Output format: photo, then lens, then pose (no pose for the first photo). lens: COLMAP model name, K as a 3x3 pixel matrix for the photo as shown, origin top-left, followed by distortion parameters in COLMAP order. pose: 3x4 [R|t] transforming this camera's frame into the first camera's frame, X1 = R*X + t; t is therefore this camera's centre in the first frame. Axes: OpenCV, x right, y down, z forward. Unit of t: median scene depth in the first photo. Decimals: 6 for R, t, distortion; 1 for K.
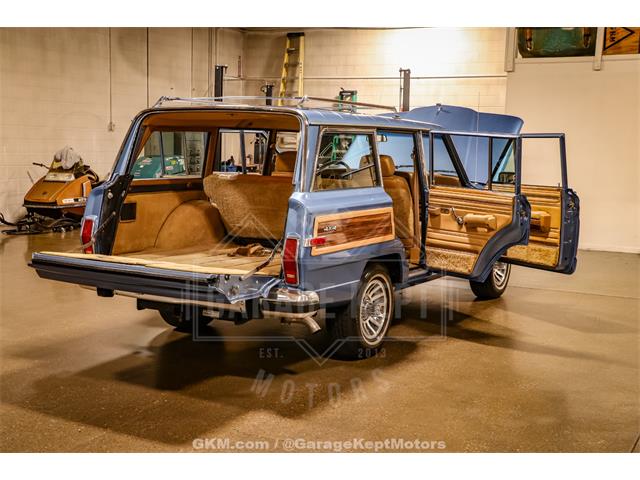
lens RADIAL K [[900.8, 0, 319.9], [0, 900.8, 239.7], [0, 0, 1]] dist [0.042746, 0.446112]
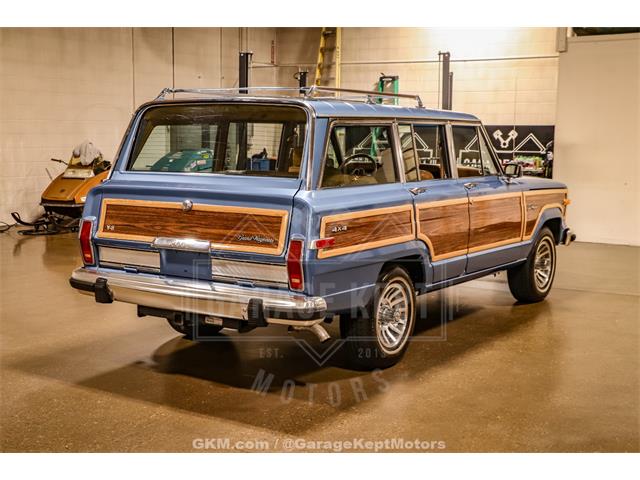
lens RADIAL K [[965.3, 0, 317.0], [0, 965.3, 240.6], [0, 0, 1]] dist [0.147111, 0.125104]
pose [[0.998194, -0.007222, -0.059641, 0.034614], [0.007518, 0.999961, 0.004733, -0.003860], [0.059604, -0.005172, 0.998209, 0.004352]]
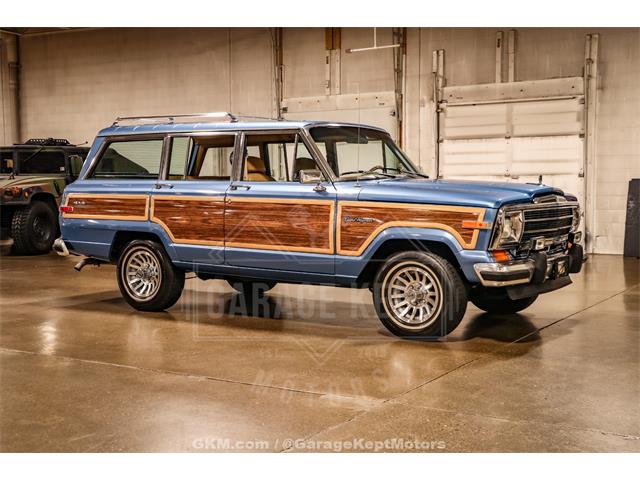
lens RADIAL K [[787.8, 0, 307.3], [0, 787.8, 239.3], [0, 0, 1]] dist [0.001331, 0.406434]
pose [[-0.077417, 0.052522, -0.995614, 0.965523], [-0.110193, 0.992042, 0.060902, -0.055295], [0.990891, 0.114425, -0.071013, 1.082648]]
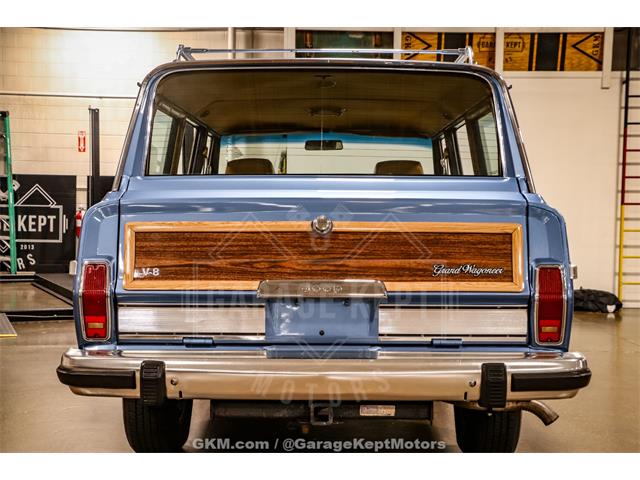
lens RADIAL K [[1067.9, 0, 329.9], [0, 1067.9, 240.9], [0, 0, 1]] dist [0.174918, 0.133888]
pose [[0.862506, -0.032600, 0.504995, -0.367384], [0.071713, 0.995726, -0.058204, 0.009012], [-0.500939, 0.086416, 0.861158, 0.315591]]
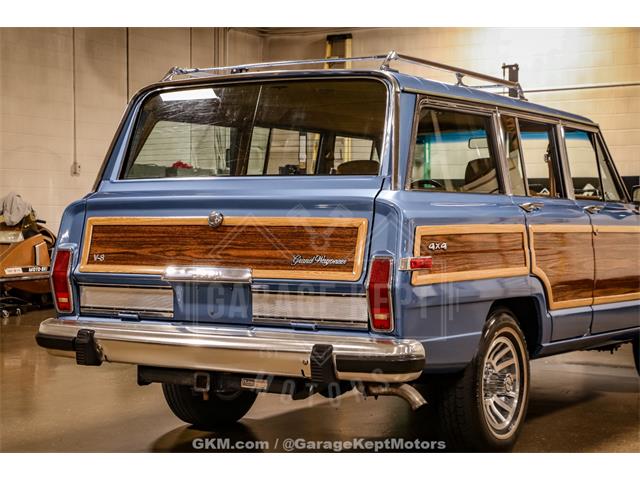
lens RADIAL K [[1292.2, 0, 323.2], [0, 1292.2, 240.3], [0, 0, 1]] dist [0.315675, 0.121400]
pose [[0.999465, -0.018222, -0.027157, -0.033410], [0.015554, 0.995316, -0.095412, 0.052033], [0.028768, 0.094938, 0.995067, 0.048181]]
